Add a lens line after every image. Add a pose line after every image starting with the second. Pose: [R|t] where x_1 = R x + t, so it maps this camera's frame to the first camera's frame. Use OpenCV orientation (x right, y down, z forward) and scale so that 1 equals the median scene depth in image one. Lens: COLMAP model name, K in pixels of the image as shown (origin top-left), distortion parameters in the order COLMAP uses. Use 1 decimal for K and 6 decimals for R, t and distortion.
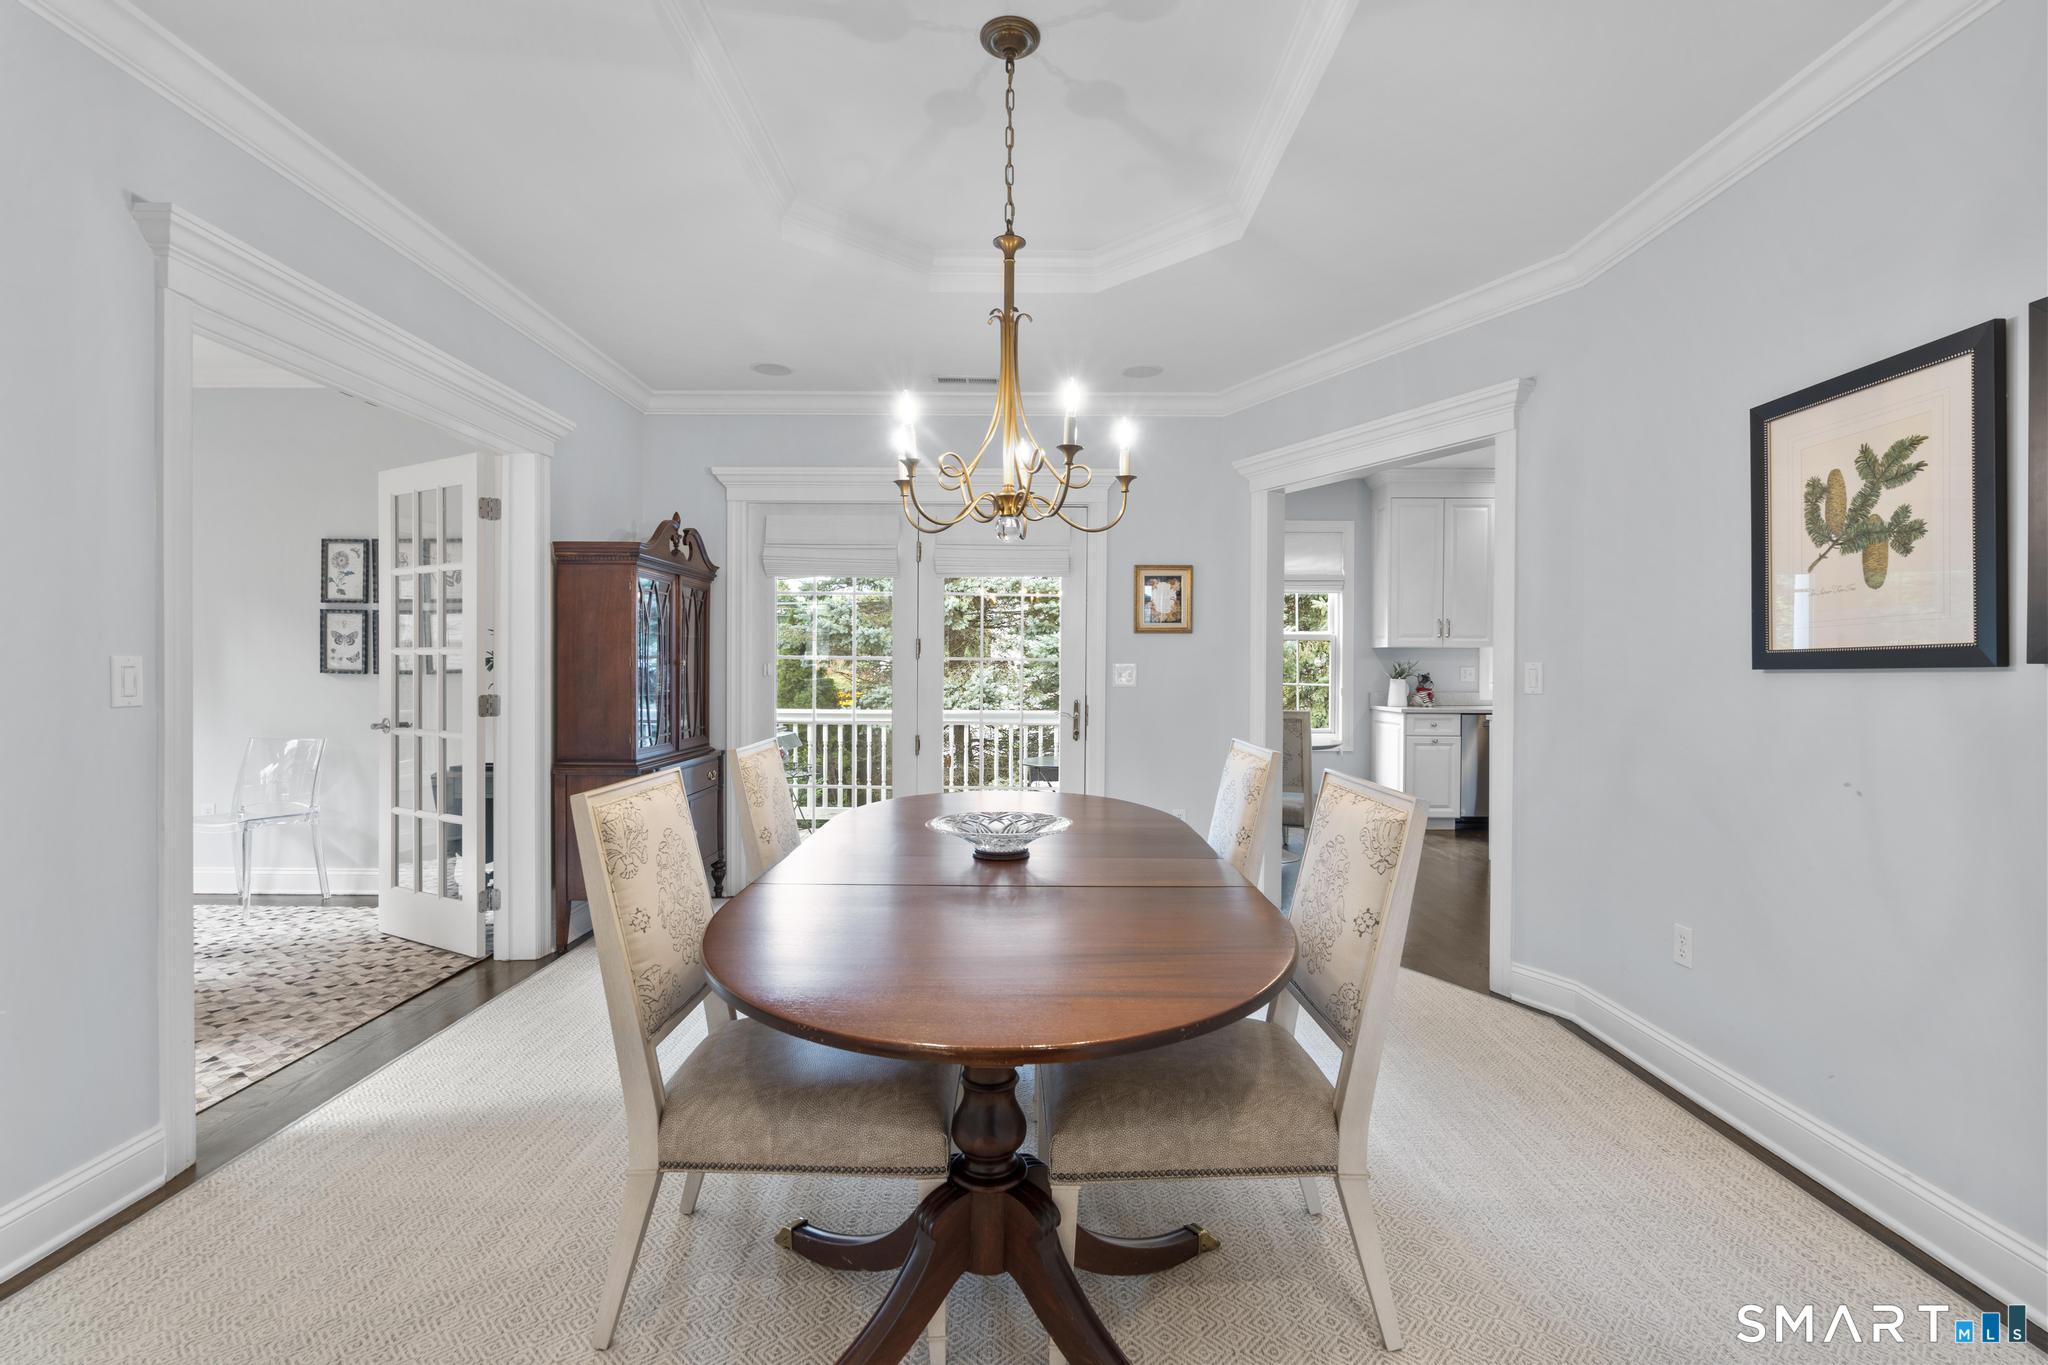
lens RADIAL K [[915.2, 0, 1017.4], [0, 915.2, 664.0], [0, 0, 1]] dist [-0.005697, 0.001253]
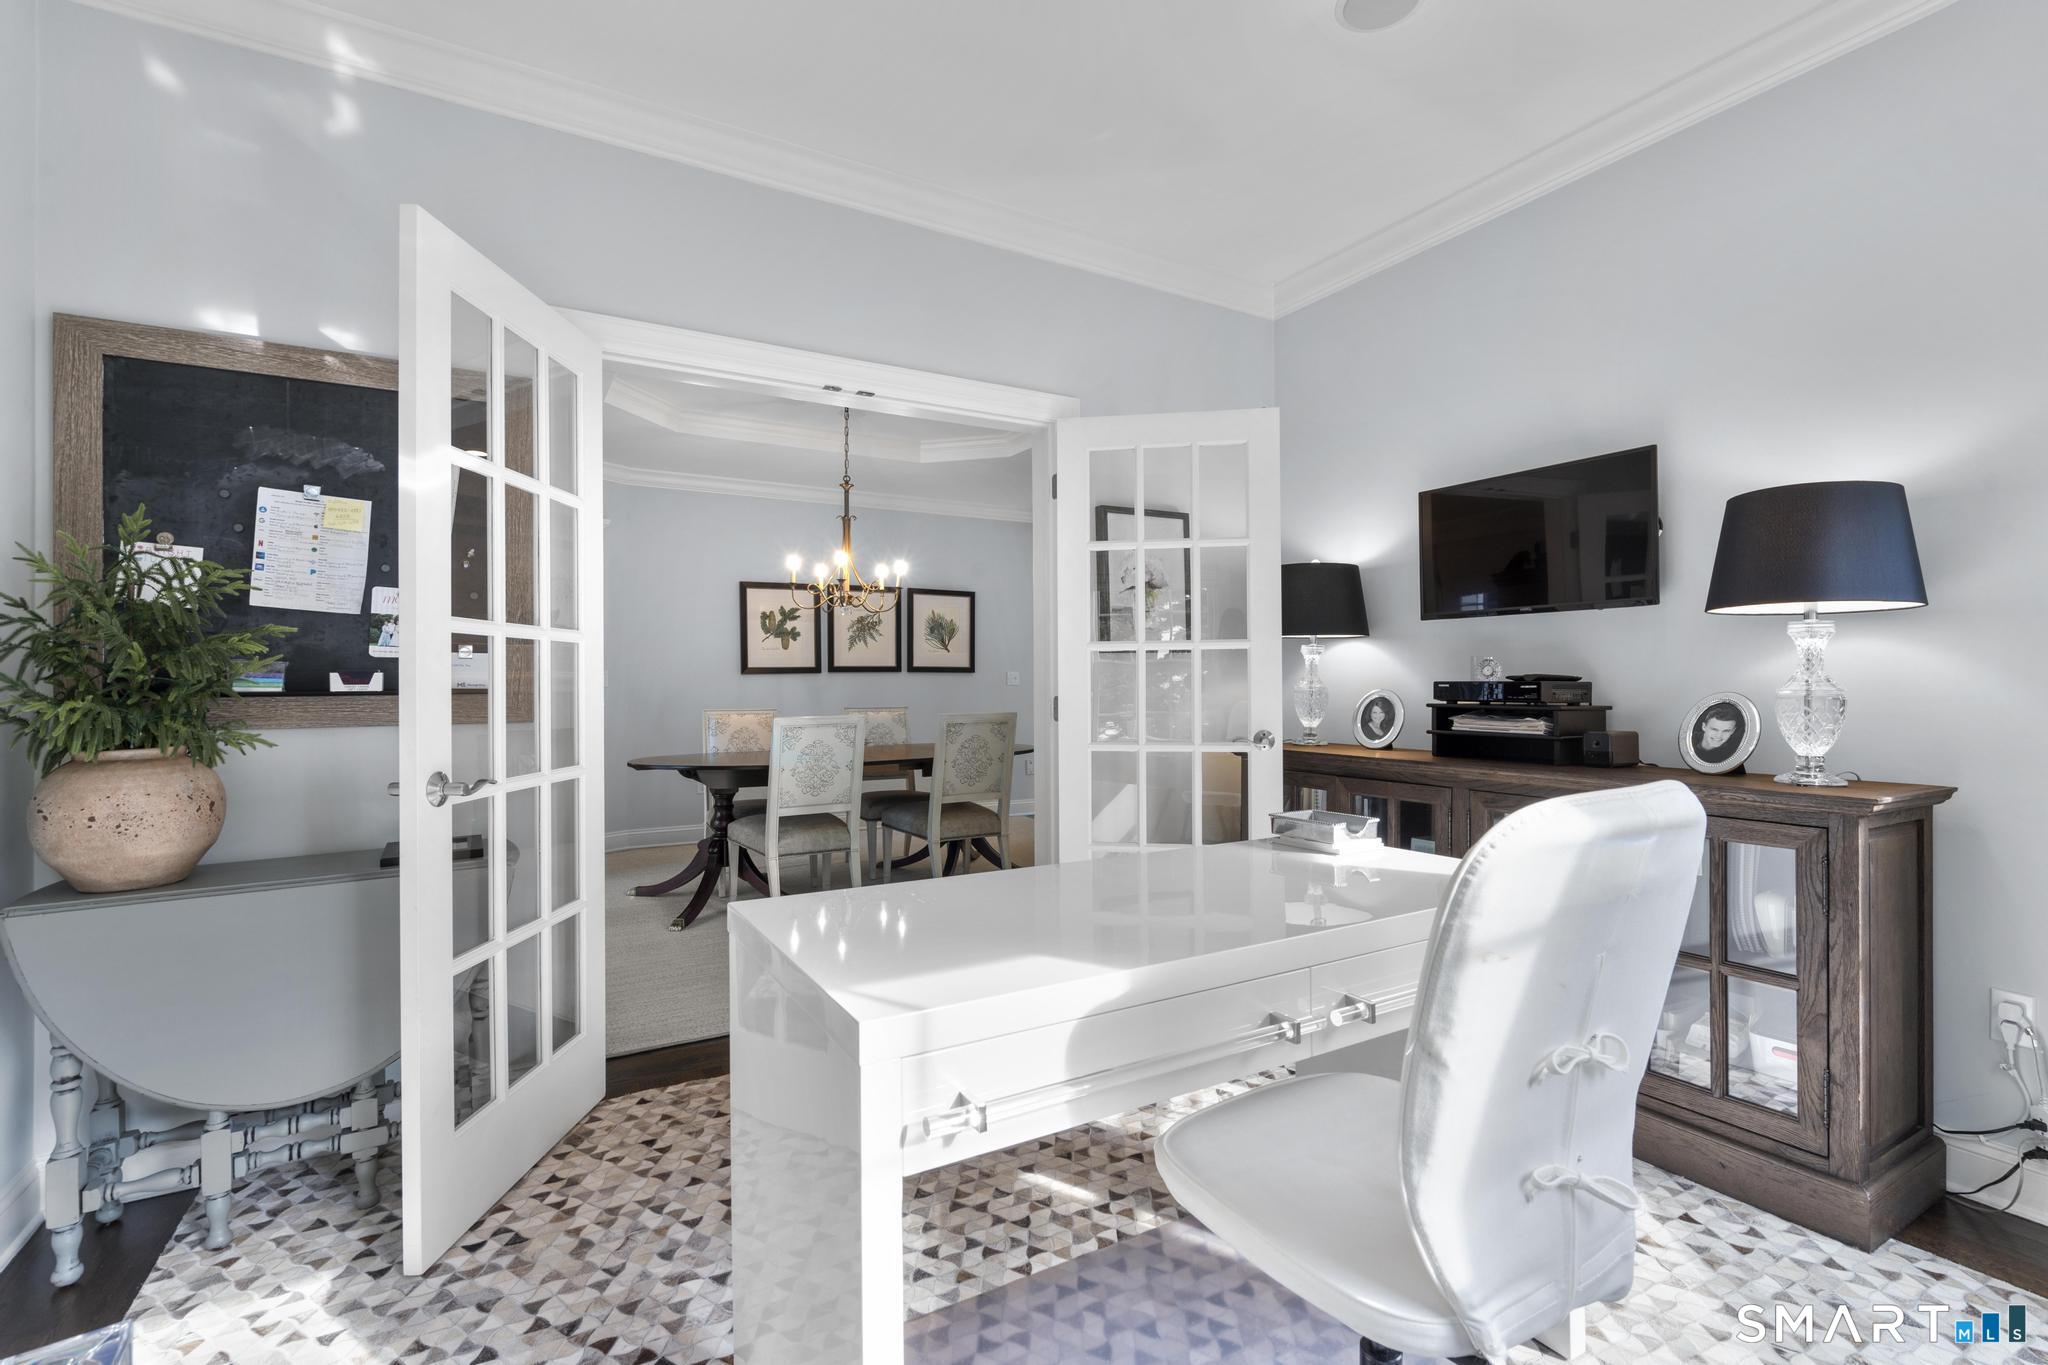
lens RADIAL K [[915.2, 0, 1028.2], [0, 915.2, 682.0], [0, 0, 1]] dist [-0.005697, 0.001253]
pose [[-0.508941, -0.000617, 0.860801, -2.242963], [0.004367, 0.999985, 0.003299, 0.027129], [-0.860790, 0.005438, -0.508931, 1.806873]]
